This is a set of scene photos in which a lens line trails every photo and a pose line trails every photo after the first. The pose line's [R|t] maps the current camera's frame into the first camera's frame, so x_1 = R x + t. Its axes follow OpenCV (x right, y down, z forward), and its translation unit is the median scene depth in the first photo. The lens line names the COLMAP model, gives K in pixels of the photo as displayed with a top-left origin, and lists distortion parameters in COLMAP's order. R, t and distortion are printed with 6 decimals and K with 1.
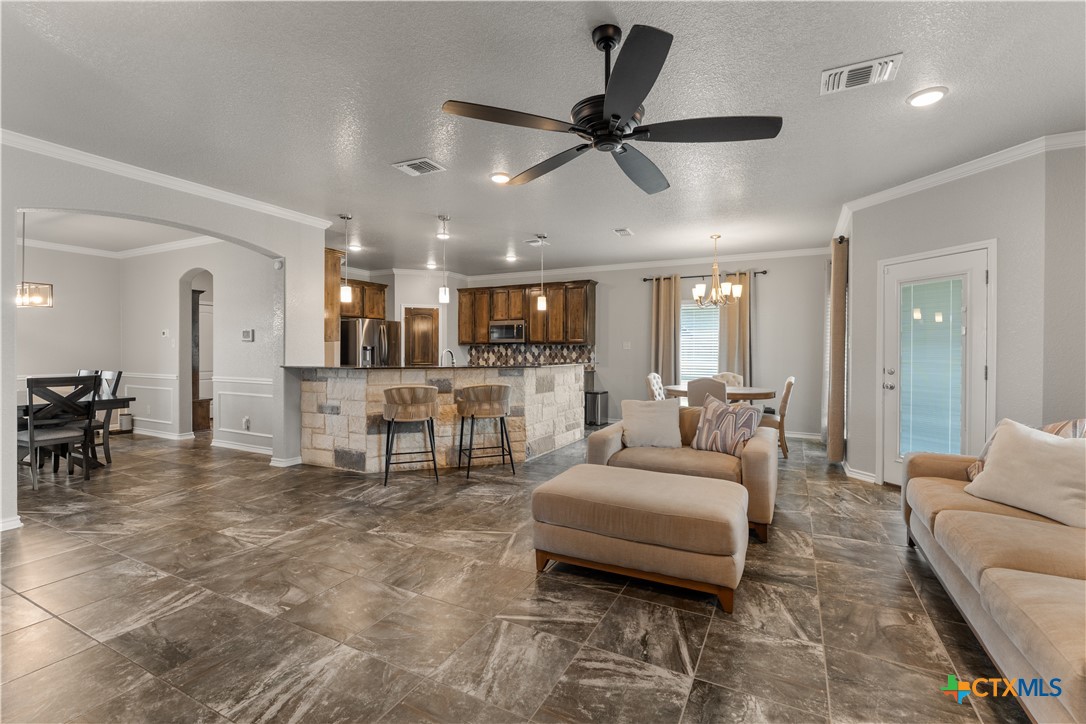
lens RADIAL K [[470.9, 0, 568.2], [0, 470.9, 354.2], [0, 0, 1]] dist [0.003471, 0.000150]
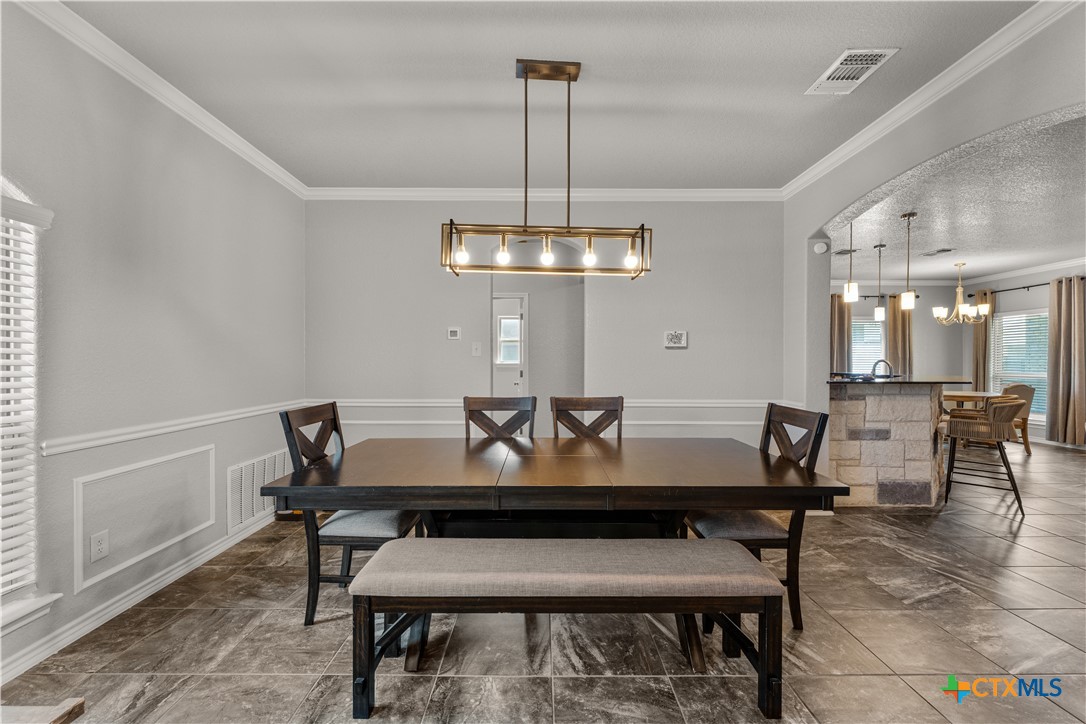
lens RADIAL K [[440.7, 0, 543.0], [0, 440.7, 362.0], [0, 0, 1]] dist [0.000621, 0.000084]
pose [[0.898048, -0.000698, 0.439898, -1.326086], [0.003000, 0.999985, -0.004538, -0.004825], [-0.439888, 0.005395, 0.898036, 0.561984]]
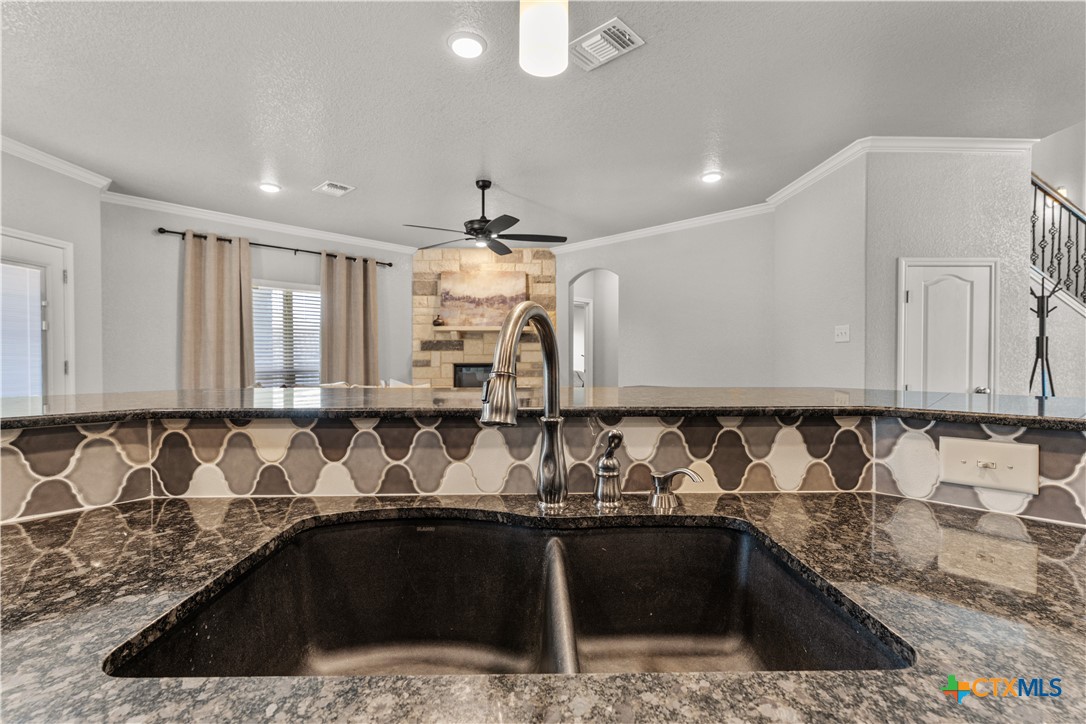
lens RADIAL K [[487.4, 0, 543.0], [0, 487.4, 362.0], [0, 0, 1]] dist [-0.001675, -0.000114]
pose [[-0.951028, -0.004358, 0.309074, -0.330140], [0.002471, 0.999761, 0.021701, 0.004187], [-0.309095, 0.021401, -0.950790, 1.230019]]
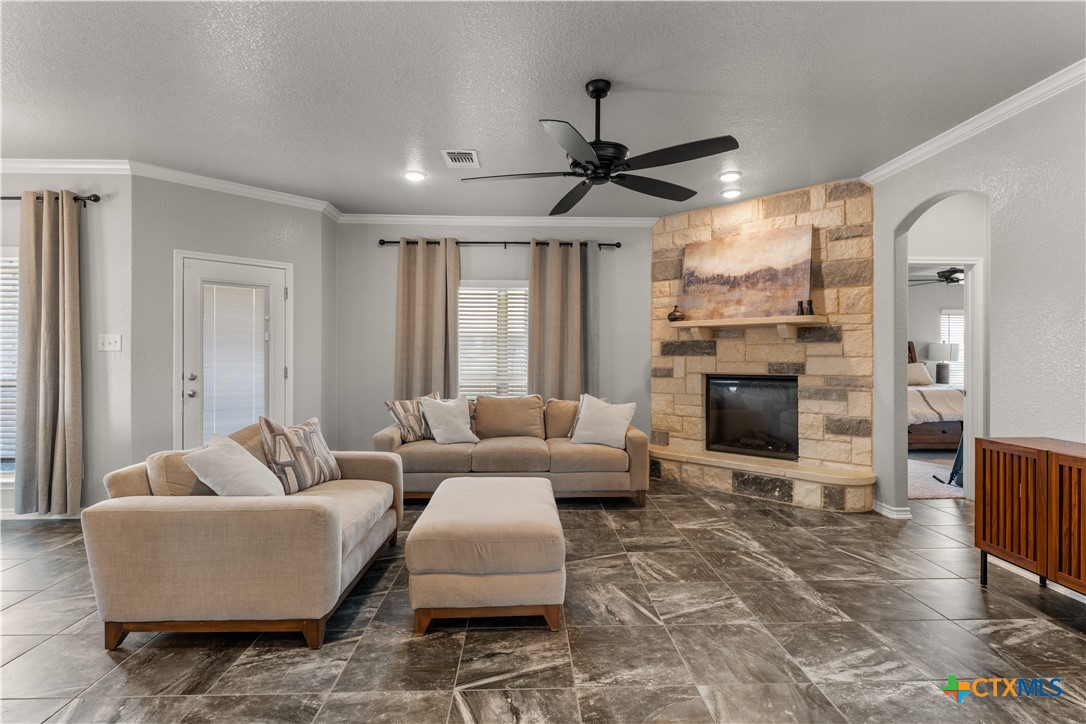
lens RADIAL K [[532.9, 0, 541.8], [0, 532.9, 356.6], [0, 0, 1]] dist [-0.002816, -0.000463]
pose [[-0.461848, -0.002885, 0.886955, -0.447218], [0.005300, 0.999968, 0.006012, -0.004594], [-0.886943, 0.007478, -0.461817, 0.758065]]
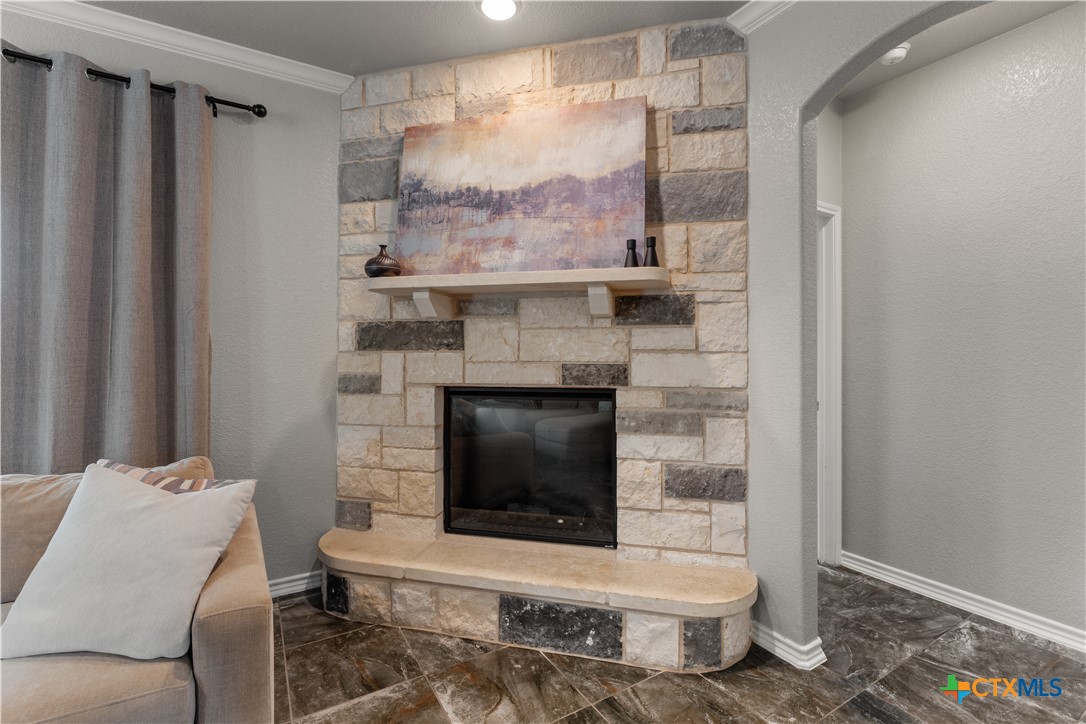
lens RADIAL K [[487.9, 0, 545.5], [0, 487.9, 346.3], [0, 0, 1]] dist [0.000005, 0.000153]
pose [[-0.835120, 0.003443, 0.550057, -0.019319], [0.001861, 0.999992, -0.003434, -0.000447], [-0.550065, -0.001844, -0.835120, 0.339027]]
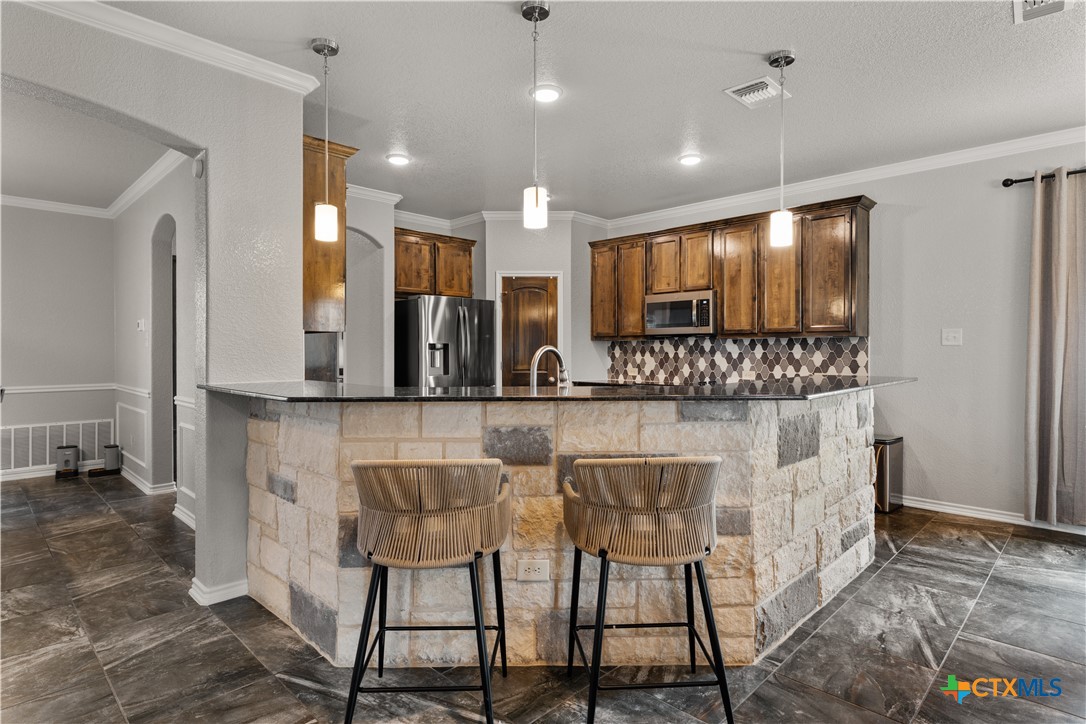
lens RADIAL K [[586.0, 0, 550.0], [0, 586.0, 351.1], [0, 0, 1]] dist [-0.001611, 0.000305]
pose [[0.949174, -0.003527, -0.314731, -0.101705], [0.002160, 0.999987, -0.004690, -0.004878], [0.314743, 0.003772, 0.949169, 0.559266]]
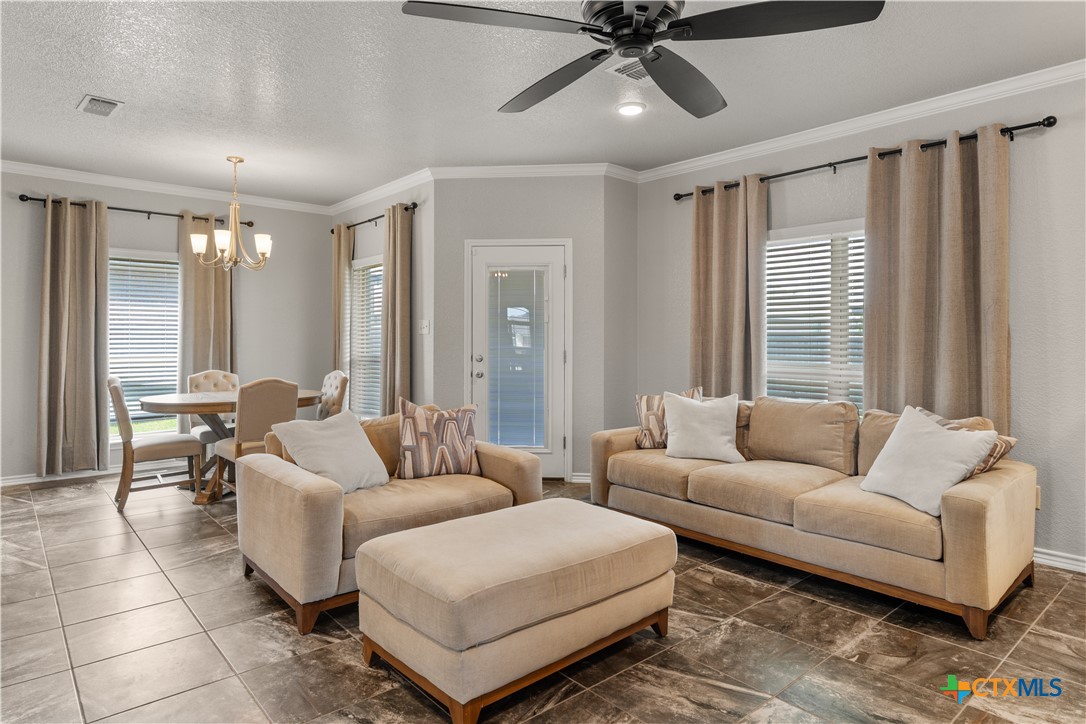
lens RADIAL K [[629.9, 0, 540.5], [0, 629.9, 334.6], [0, 0, 1]] dist [-0.001941, -0.001691]
pose [[0.400747, 0.004477, 0.916178, -0.365551], [0.006776, 0.999946, -0.007851, -0.000897], [-0.916164, 0.009355, 0.400695, 0.329246]]
